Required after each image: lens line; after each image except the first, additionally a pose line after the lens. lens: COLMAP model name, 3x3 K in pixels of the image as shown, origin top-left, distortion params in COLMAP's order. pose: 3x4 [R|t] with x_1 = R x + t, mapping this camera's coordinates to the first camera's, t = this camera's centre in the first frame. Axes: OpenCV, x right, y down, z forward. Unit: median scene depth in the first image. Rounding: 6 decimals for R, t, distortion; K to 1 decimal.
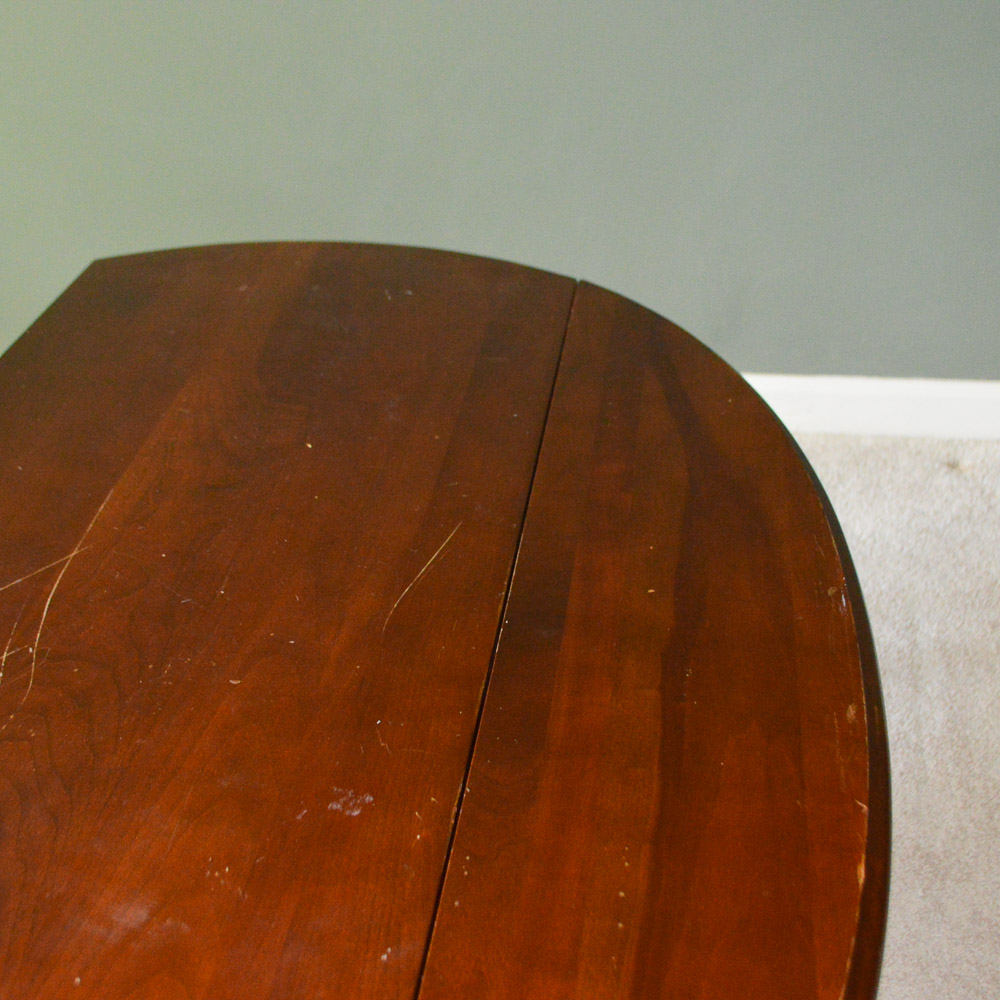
lens RADIAL K [[1519.6, 0, 500.0], [0, 1519.6, 500.0], [0, 0, 1]] dist [-0.074469, -0.082607]
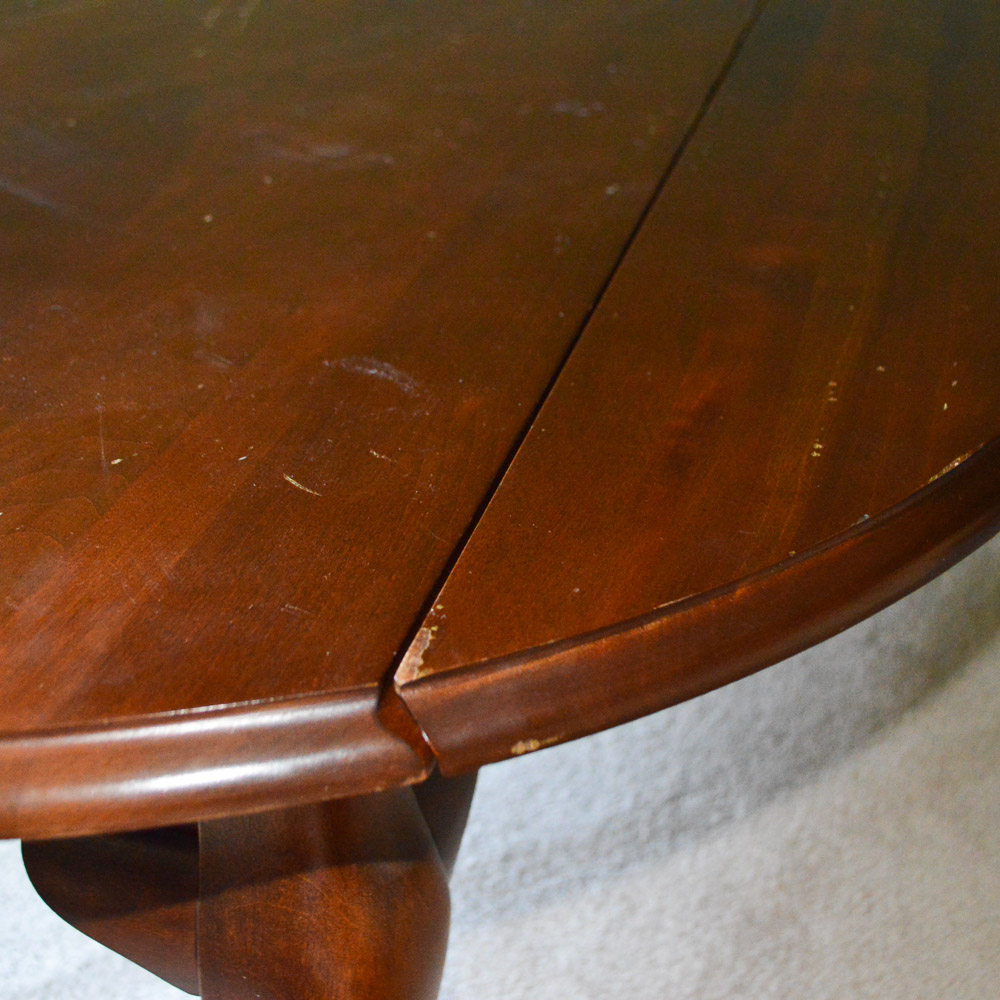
lens RADIAL K [[1519.6, 0, 500.0], [0, 1519.6, 500.0], [0, 0, 1]] dist [-0.074469, -0.082607]
pose [[0.988559, 0.096475, -0.115949, -0.016999], [-0.091103, 0.994546, 0.050782, 0.386674], [0.120216, -0.039638, 0.991956, 0.095863]]
